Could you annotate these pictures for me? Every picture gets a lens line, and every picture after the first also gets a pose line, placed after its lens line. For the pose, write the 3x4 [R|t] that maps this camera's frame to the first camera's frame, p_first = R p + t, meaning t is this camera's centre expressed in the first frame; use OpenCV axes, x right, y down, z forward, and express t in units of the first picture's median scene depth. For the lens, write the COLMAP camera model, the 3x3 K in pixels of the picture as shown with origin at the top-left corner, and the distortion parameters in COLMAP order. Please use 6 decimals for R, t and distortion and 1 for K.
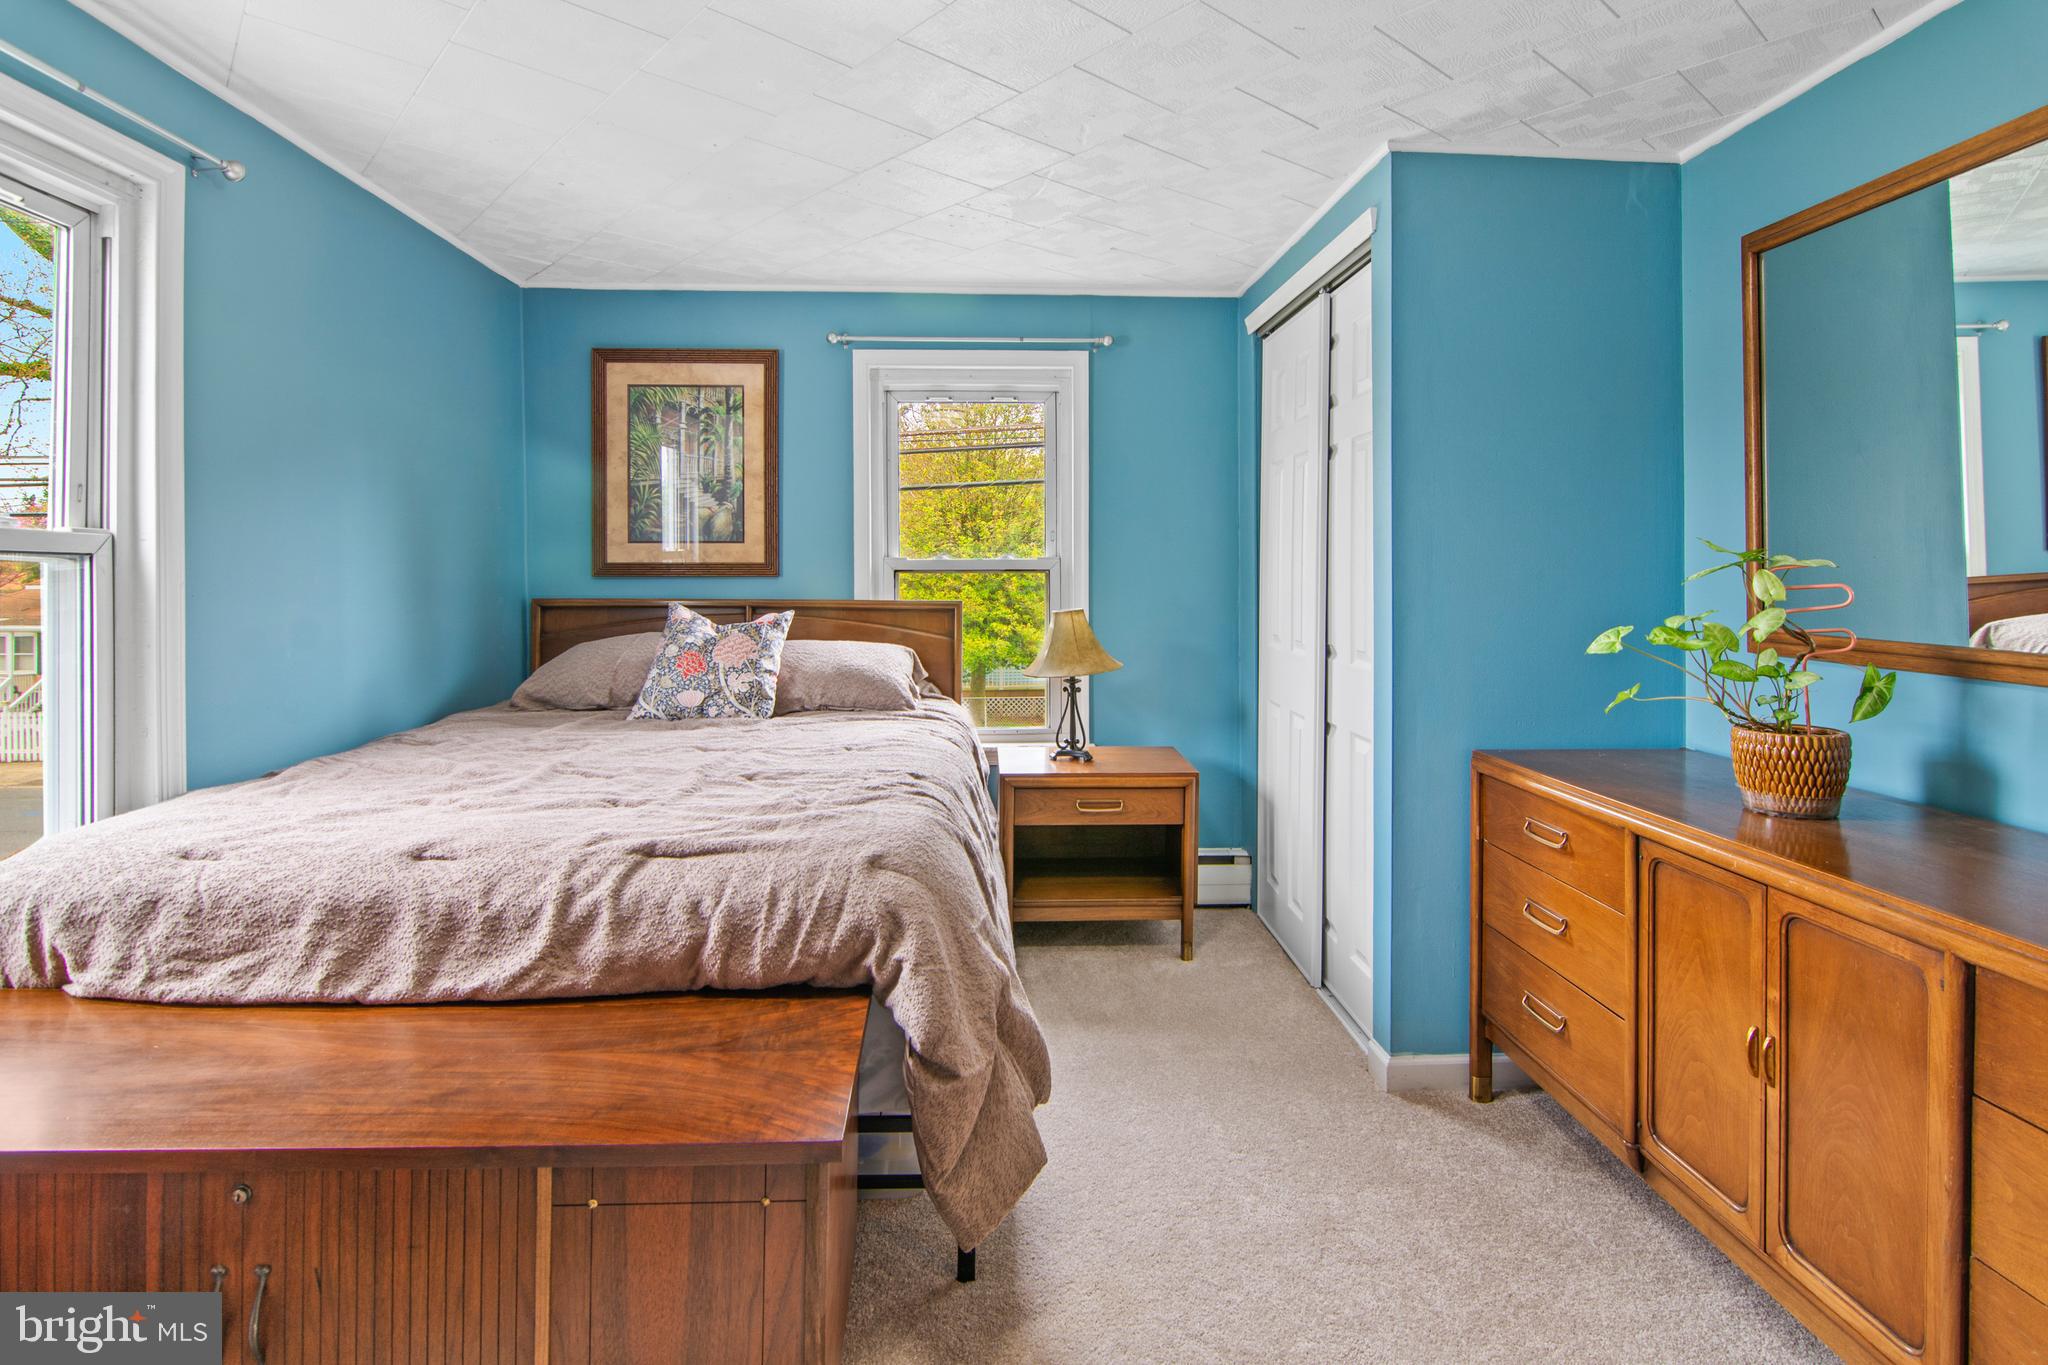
lens RADIAL K [[1023.0, 0, 1015.3], [0, 1023.0, 568.0], [0, 0, 1]] dist [-0.003710, -0.004960]
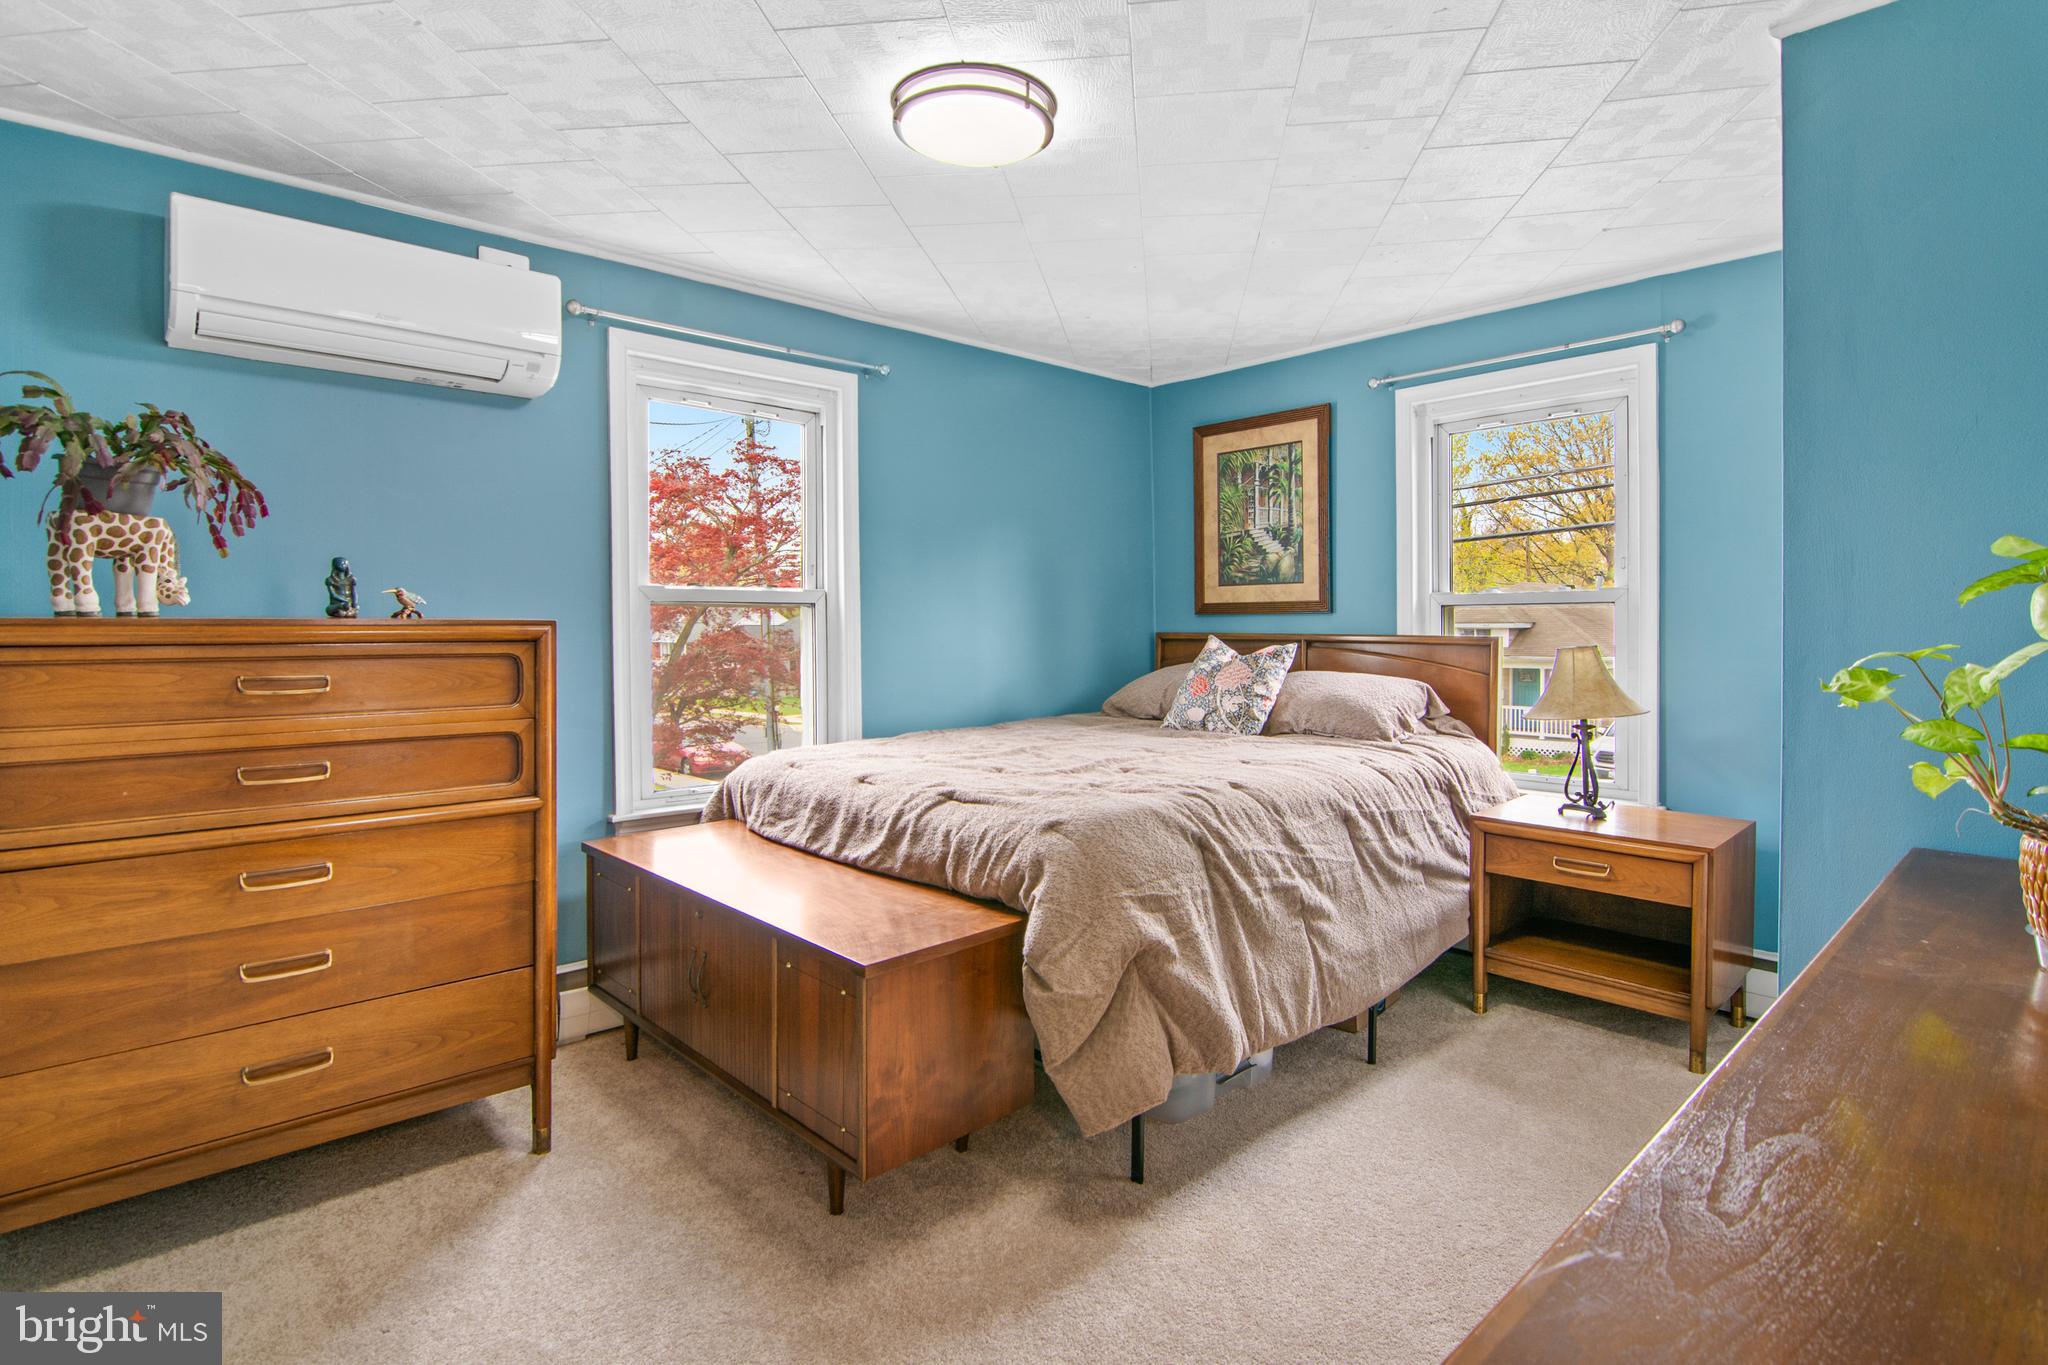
lens RADIAL K [[1023.0, 0, 1039.5], [0, 1023.0, 634.9], [0, 0, 1]] dist [-0.003710, -0.004960]
pose [[0.651140, 0.005525, -0.758938, 0.457670], [0.012890, 0.999749, 0.018337, 0.008799], [0.758848, -0.021723, 0.650905, 0.071172]]
